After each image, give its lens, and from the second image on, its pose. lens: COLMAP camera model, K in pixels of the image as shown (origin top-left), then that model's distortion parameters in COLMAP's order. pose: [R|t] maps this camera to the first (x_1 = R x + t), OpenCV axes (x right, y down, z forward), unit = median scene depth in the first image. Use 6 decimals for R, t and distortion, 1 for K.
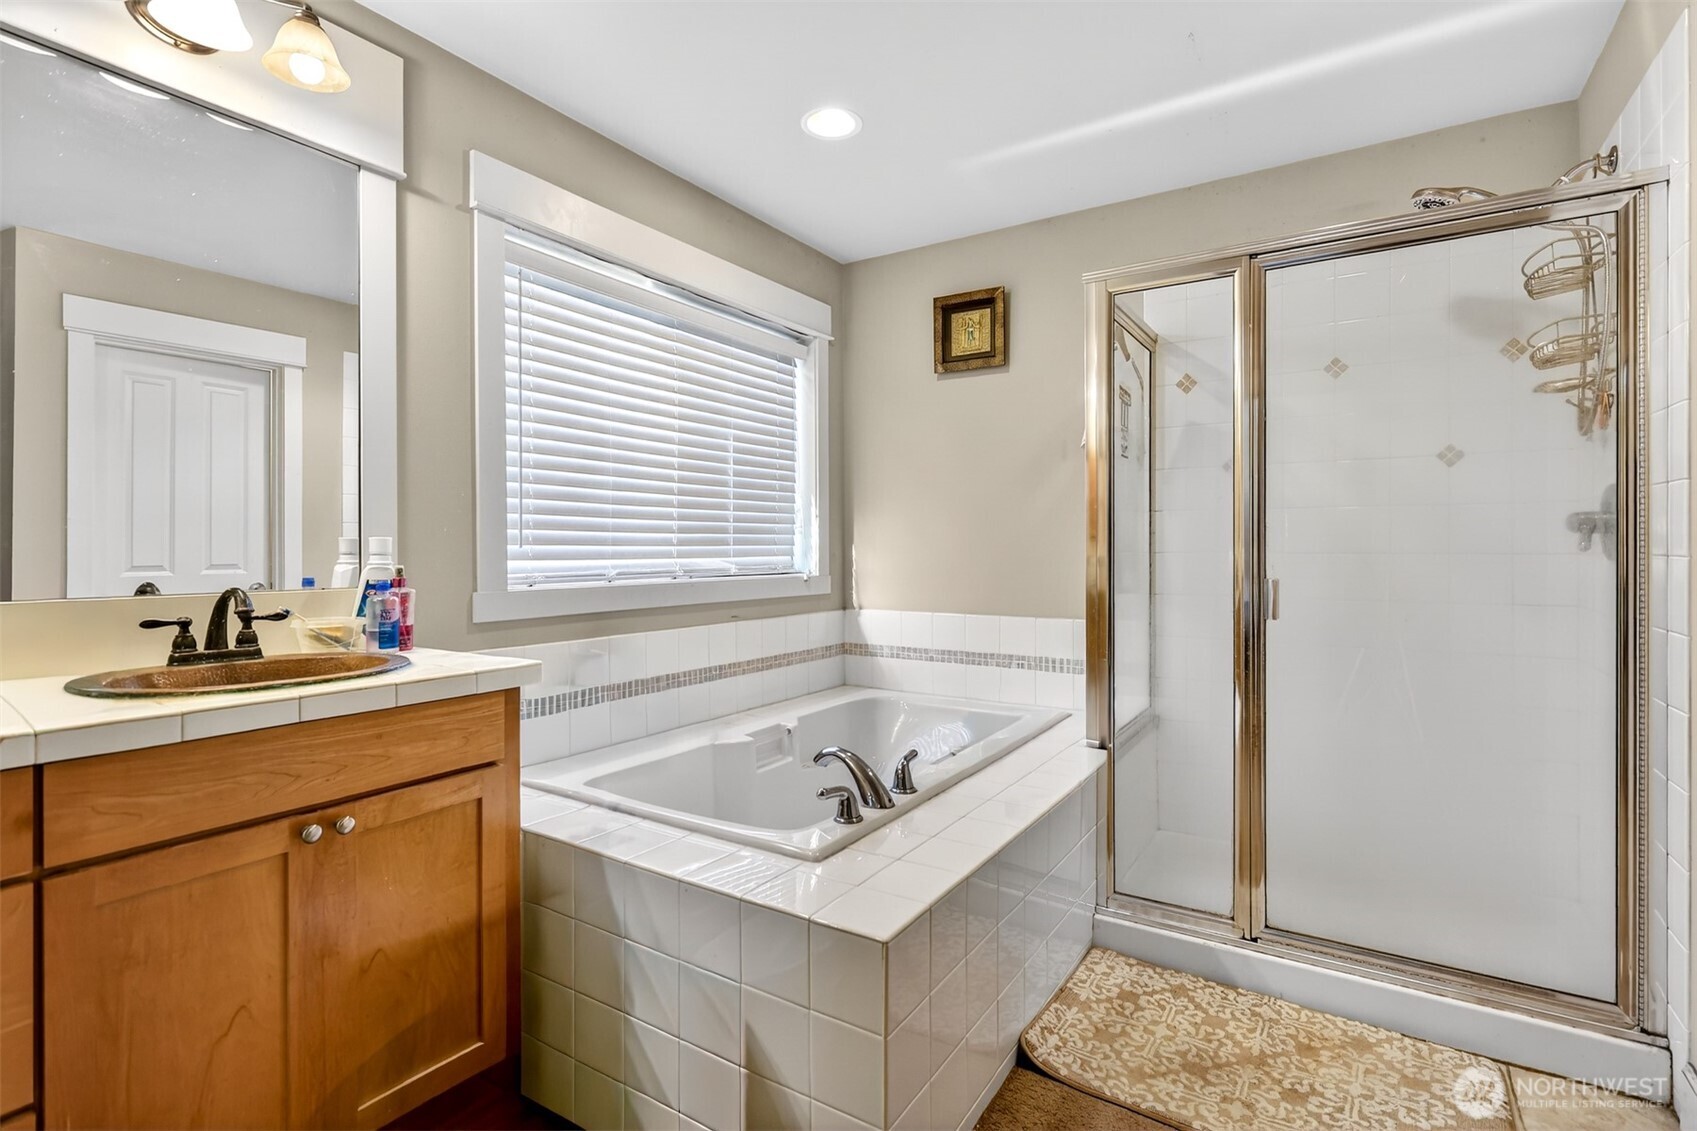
lens RADIAL K [[788.8, 0, 833.3], [0, 788.8, 552.3], [0, 0, 1]] dist [-0.001550, -0.000253]
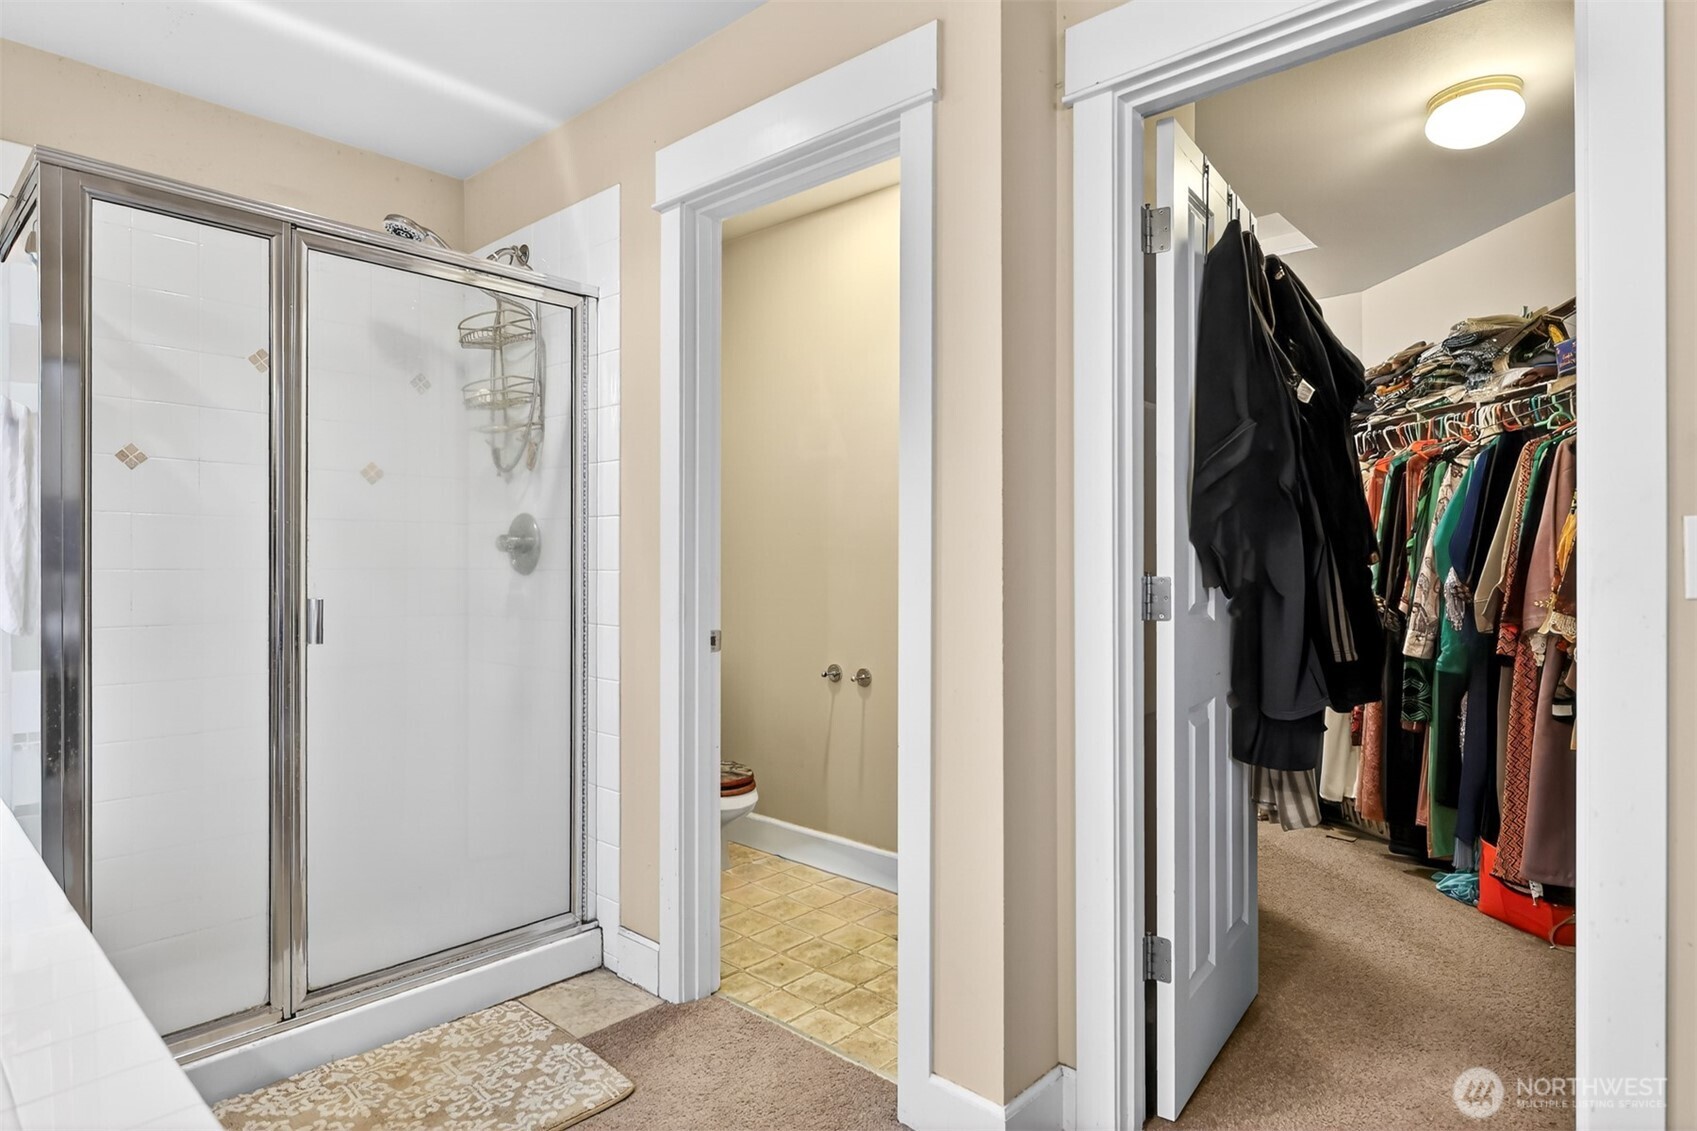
lens RADIAL K [[951.9, 0, 831.6], [0, 951.9, 568.5], [0, 0, 1]] dist [0.000009, 0.001114]
pose [[0.169453, -0.002183, 0.985536, -0.456960], [0.002284, 0.999996, 0.001822, -0.000236], [-0.985536, 0.001942, 0.169457, 0.274618]]
